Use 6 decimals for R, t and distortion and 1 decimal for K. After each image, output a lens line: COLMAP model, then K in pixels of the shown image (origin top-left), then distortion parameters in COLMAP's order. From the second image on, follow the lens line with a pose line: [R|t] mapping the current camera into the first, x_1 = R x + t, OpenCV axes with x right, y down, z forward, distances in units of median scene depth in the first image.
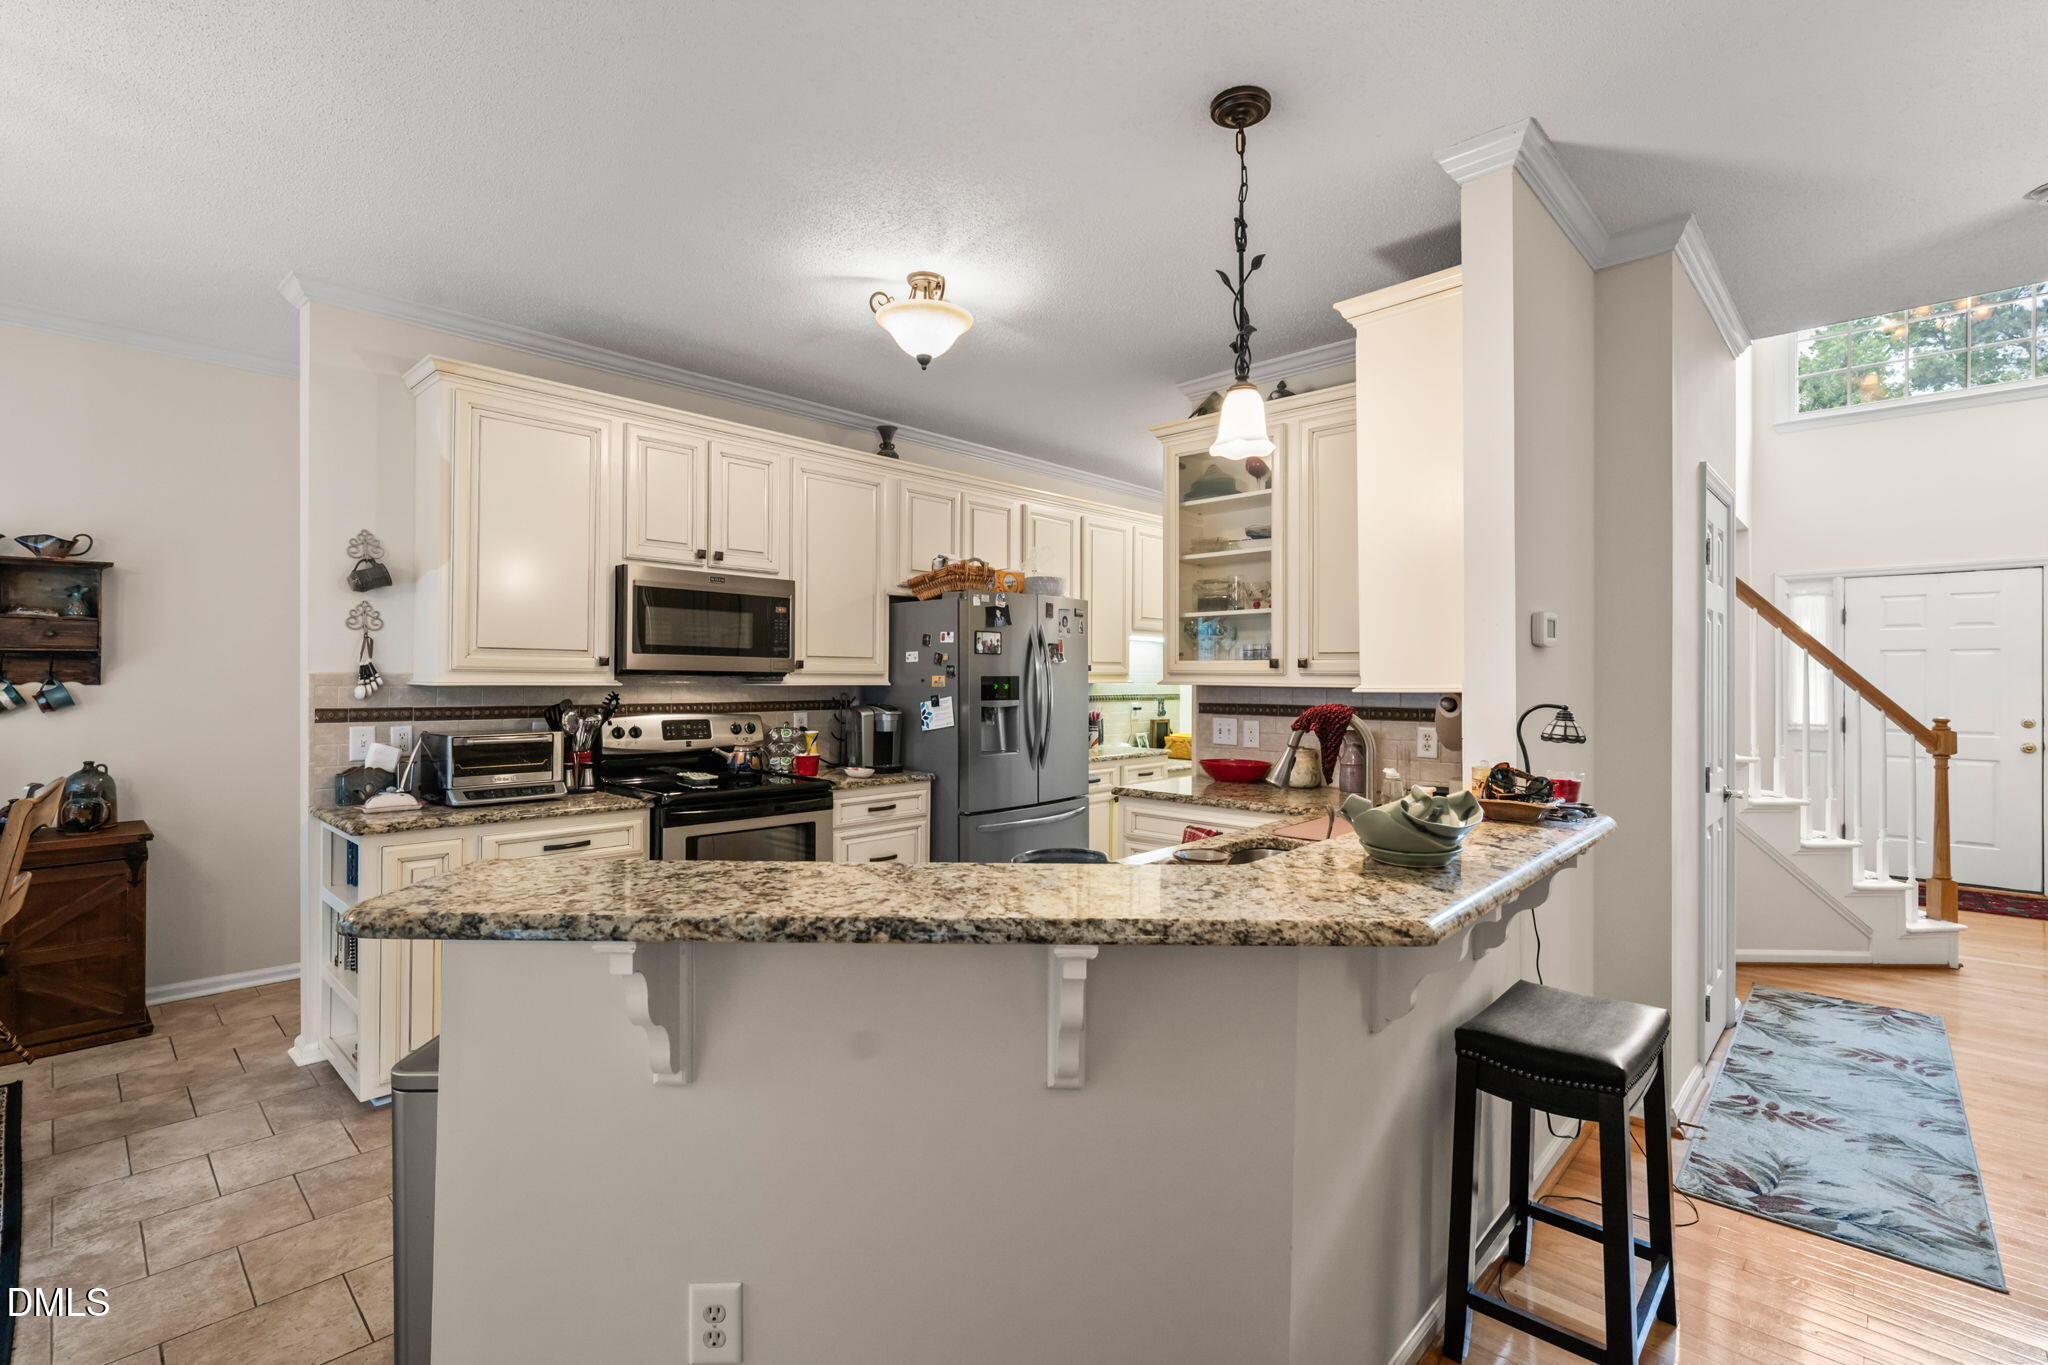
lens RADIAL K [[923.1, 0, 1020.1], [0, 923.1, 674.6], [0, 0, 1]] dist [-0.001163, 0.000467]
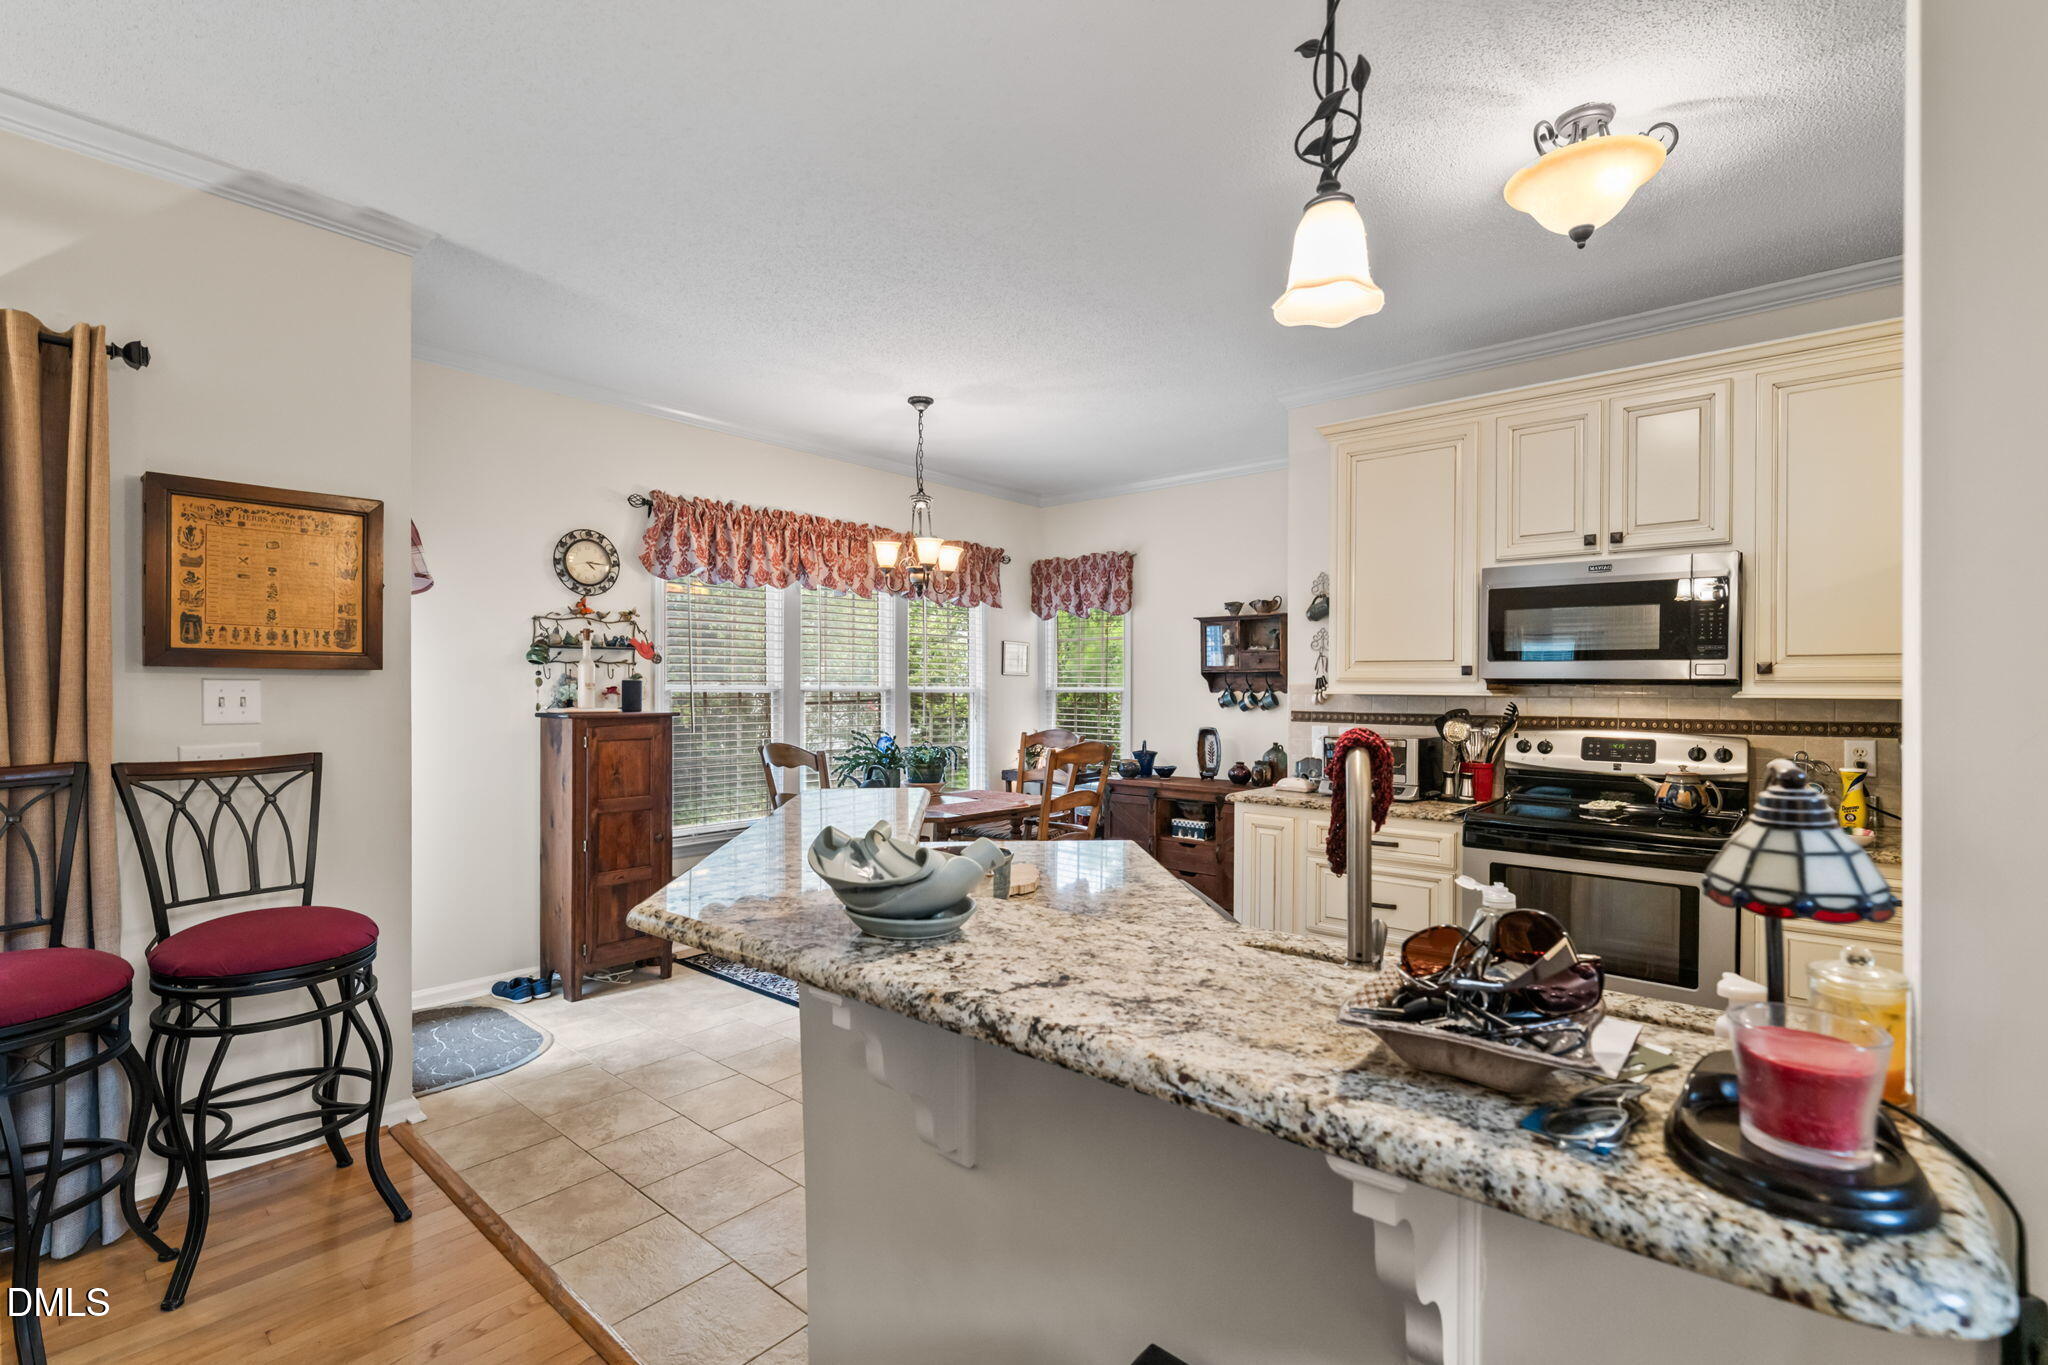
lens RADIAL K [[934.3, 0, 1004.5], [0, 934.3, 690.4], [0, 0, 1]] dist [0.000977, -0.000518]
pose [[0.045957, -0.000802, -0.998943, 0.493681], [0.002626, 0.999996, -0.000682, 0.005756], [0.998940, -0.002592, 0.045959, 0.441817]]
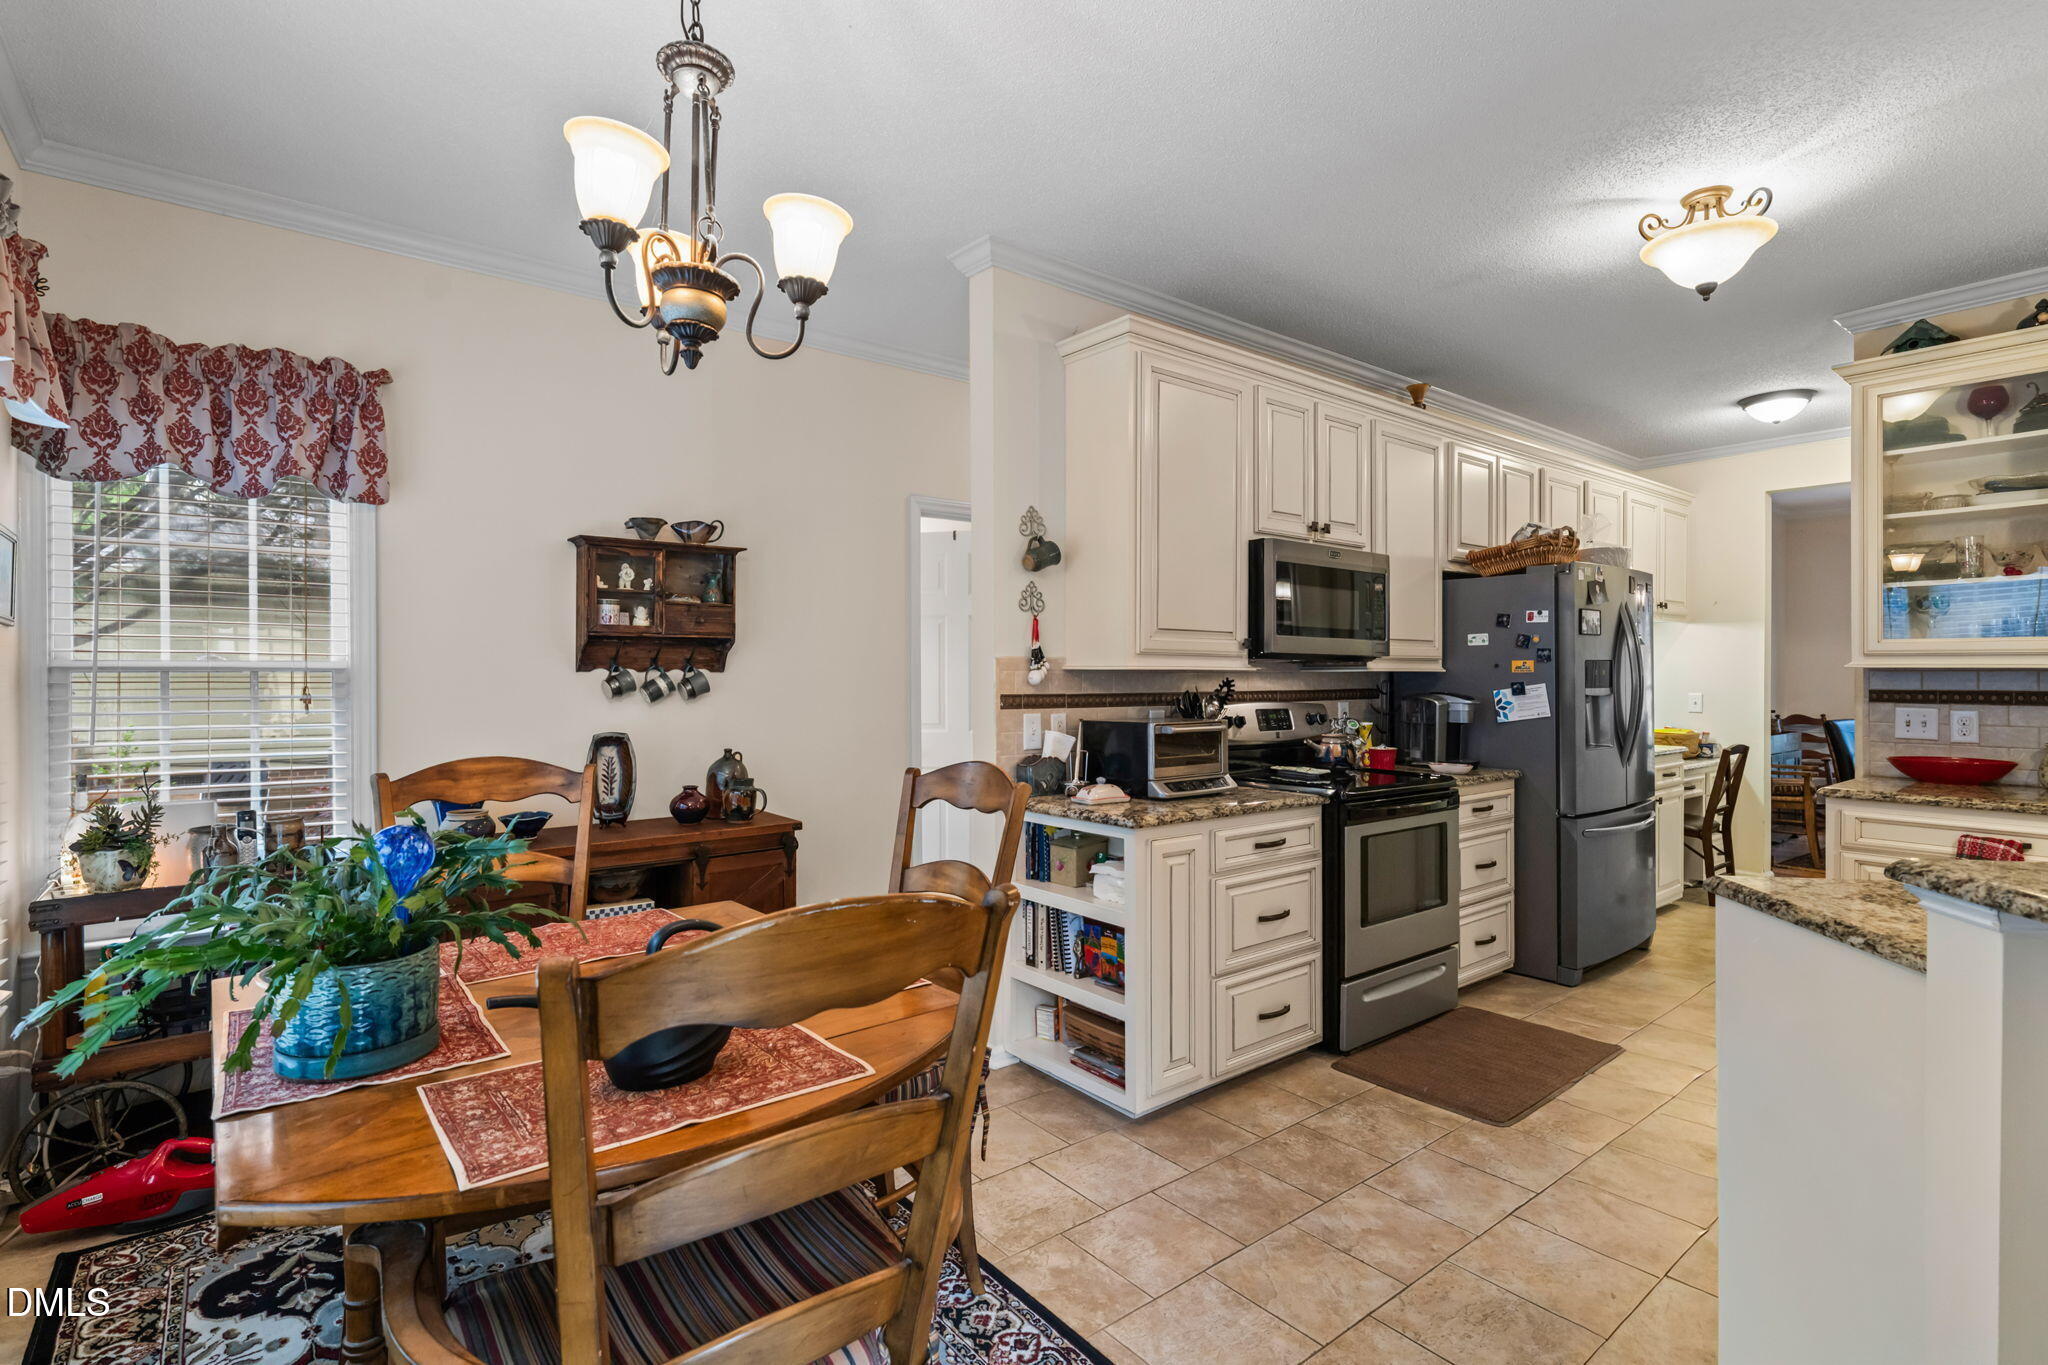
lens RADIAL K [[975.7, 0, 1028.9], [0, 975.7, 671.2], [0, 0, 1]] dist [0.003554, -0.004010]
pose [[0.990399, -0.004371, -0.138173, -0.507239], [0.004518, 0.999990, 0.000749, 0.010567], [0.138168, -0.001366, 0.990408, 0.005767]]
